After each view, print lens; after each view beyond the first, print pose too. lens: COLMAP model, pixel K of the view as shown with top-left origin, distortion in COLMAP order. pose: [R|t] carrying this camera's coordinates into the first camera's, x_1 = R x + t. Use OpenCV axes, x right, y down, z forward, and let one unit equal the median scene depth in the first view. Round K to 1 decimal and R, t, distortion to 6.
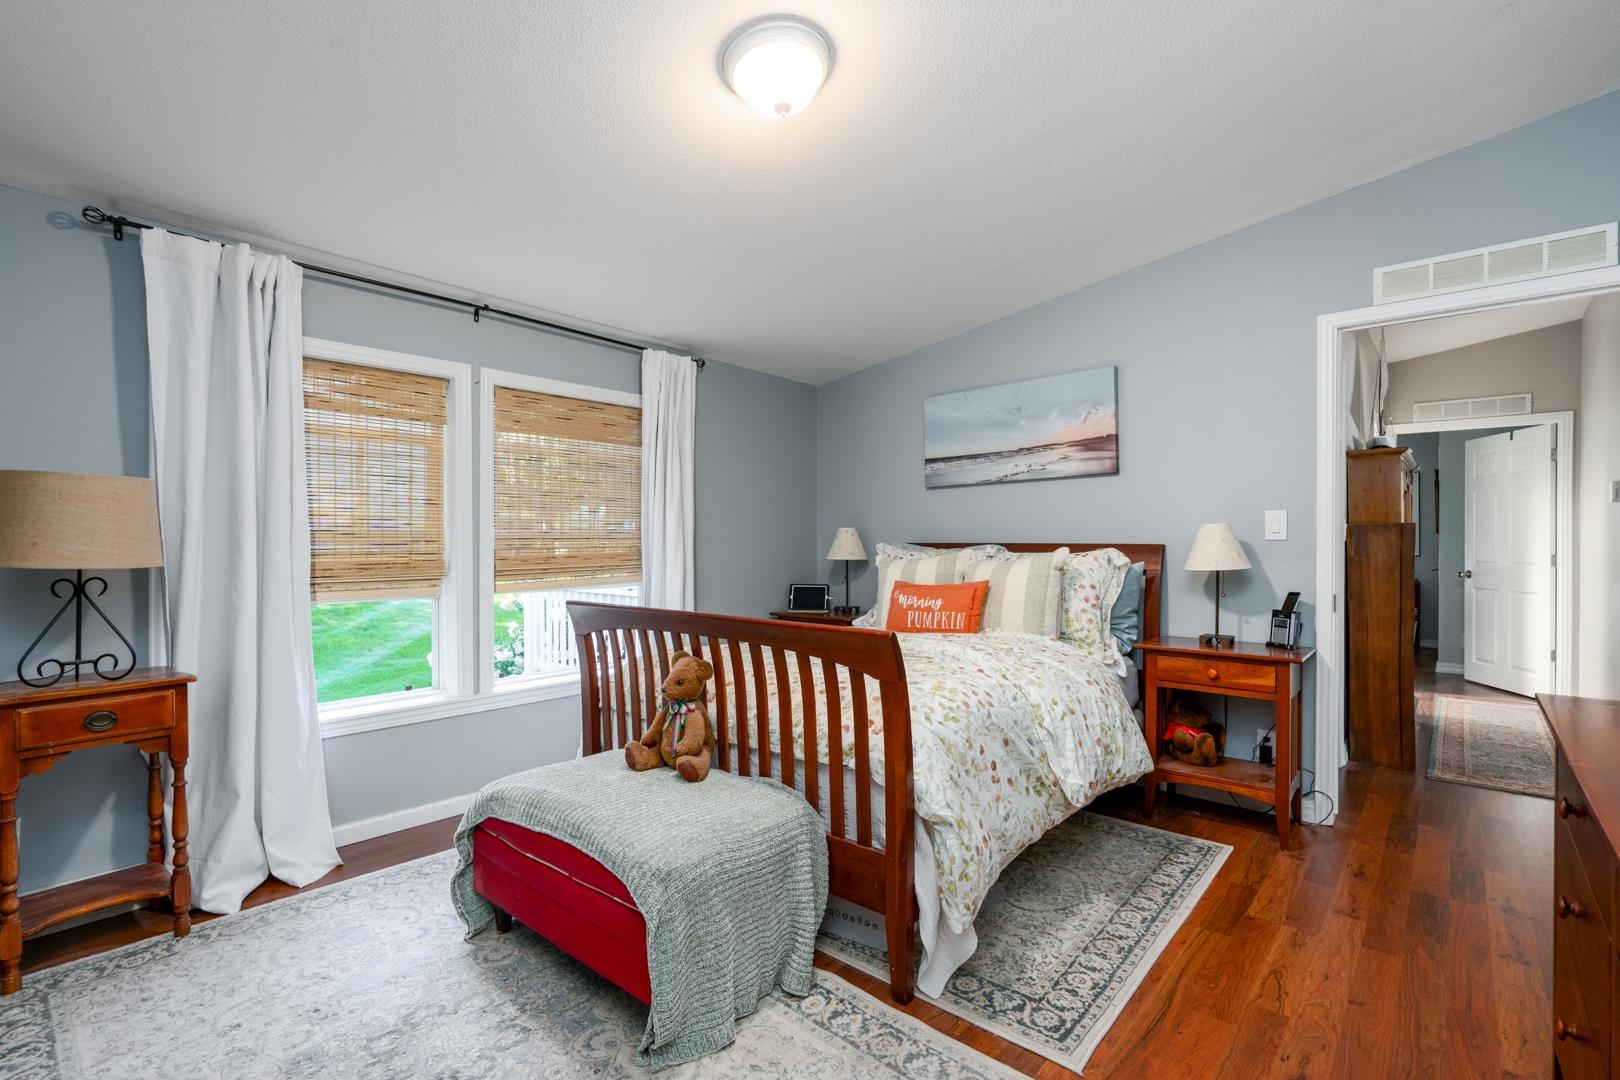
lens RADIAL K [[752.1, 0, 784.0], [0, 752.1, 546.0], [0, 0, 1]] dist [-0.001930, -0.001342]
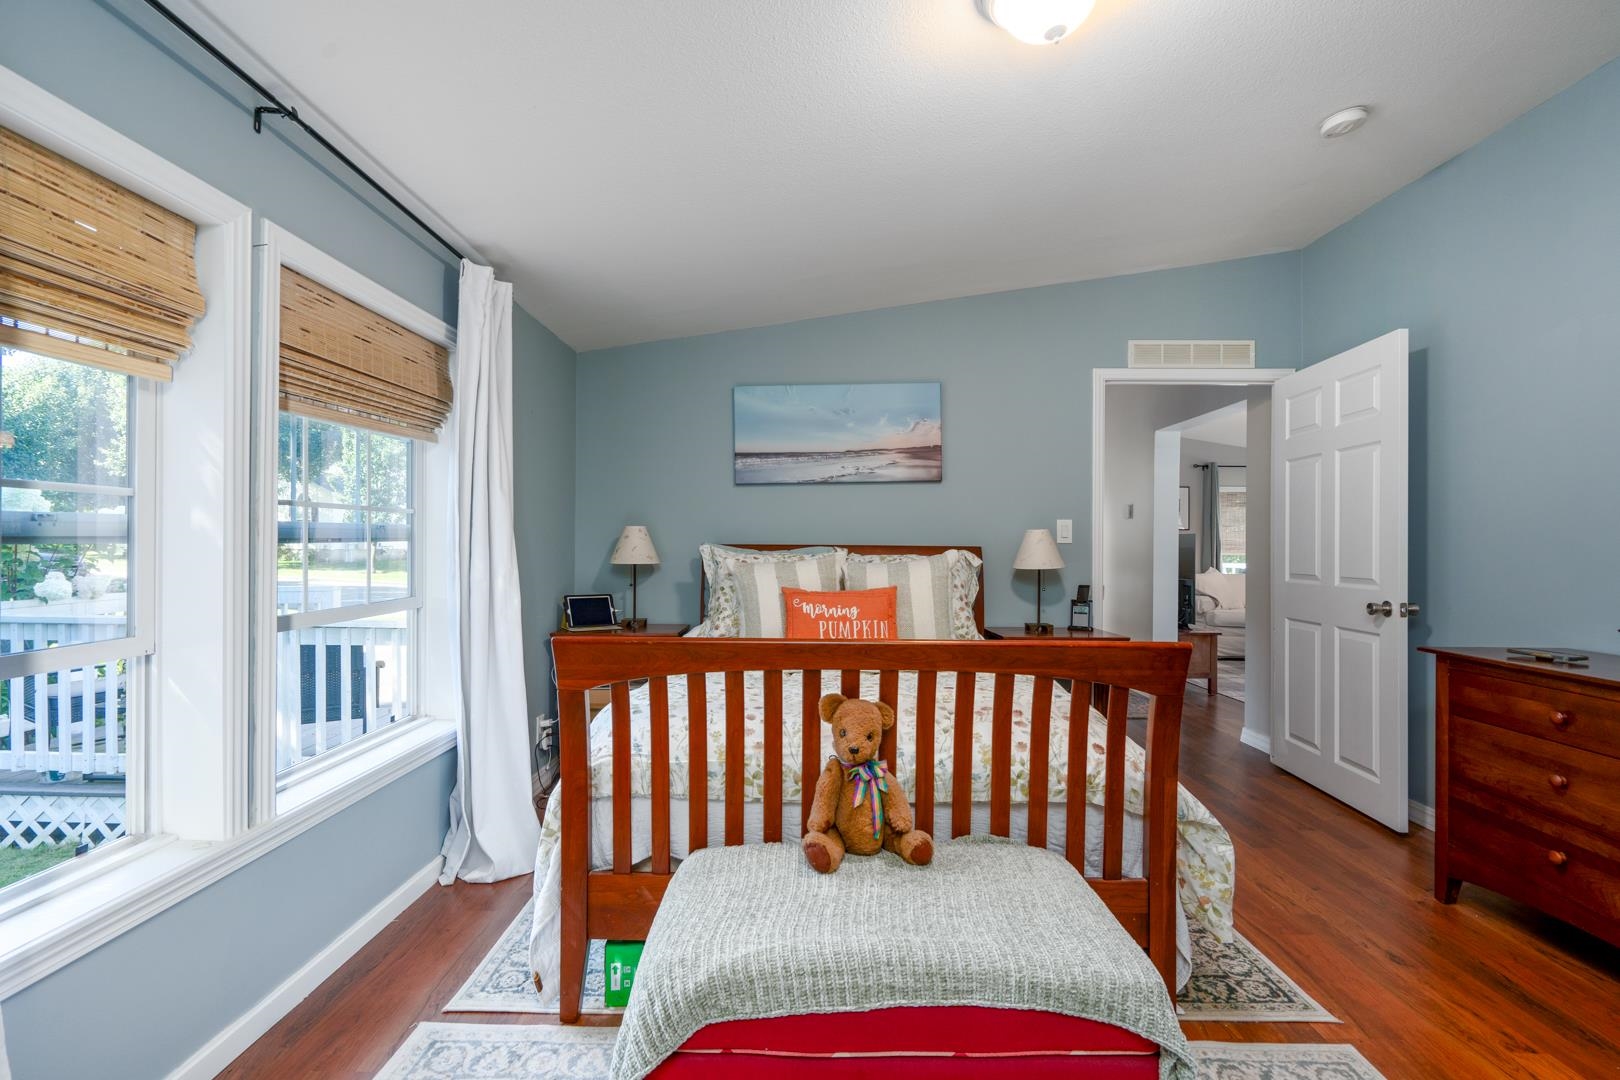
lens RADIAL K [[752.1, 0, 806.7], [0, 752.1, 545.3], [0, 0, 1]] dist [-0.001930, -0.001342]
pose [[0.750385, 0.001287, 0.660999, -0.425815], [-0.002061, 0.999998, 0.000393, -0.004152], [-0.660998, -0.001657, 0.750386, 0.308005]]
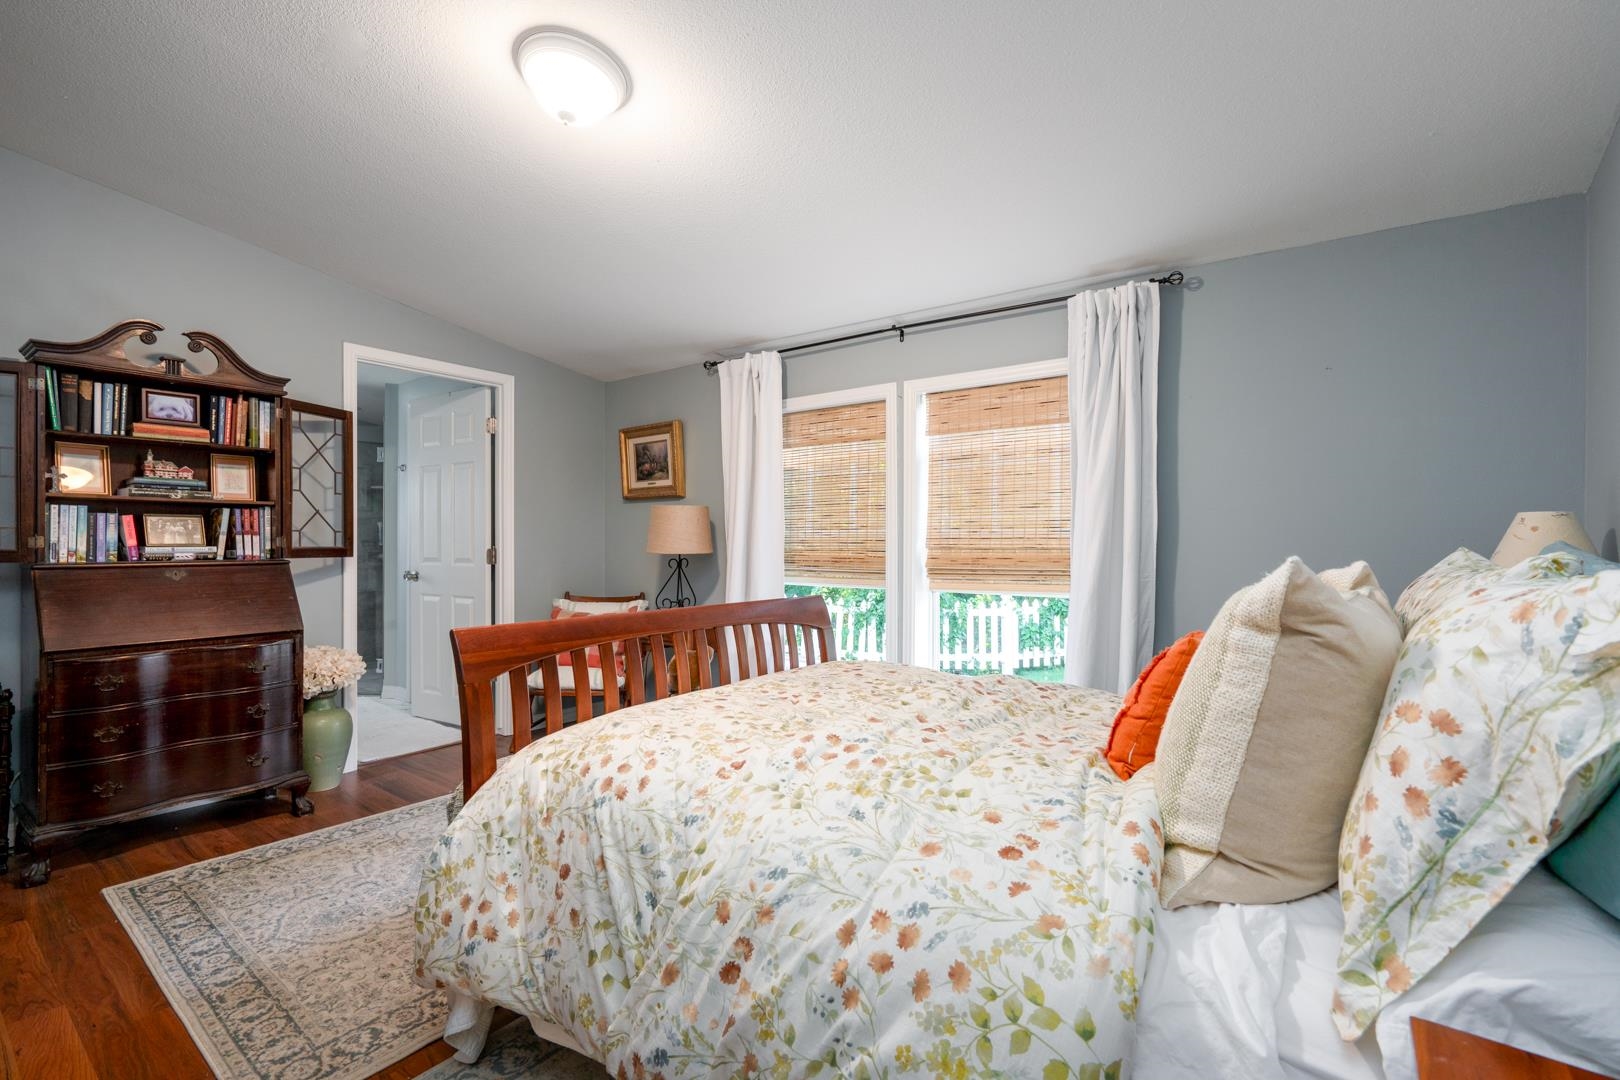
lens RADIAL K [[736.9, 0, 809.7], [0, 736.9, 544.9], [0, 0, 1]] dist [-0.001439, -0.000015]
pose [[0.079587, 0.000057, -0.996828, 0.600808], [-0.012618, 0.999920, -0.000950, 0.002718], [0.996748, 0.012654, 0.079581, 0.712452]]
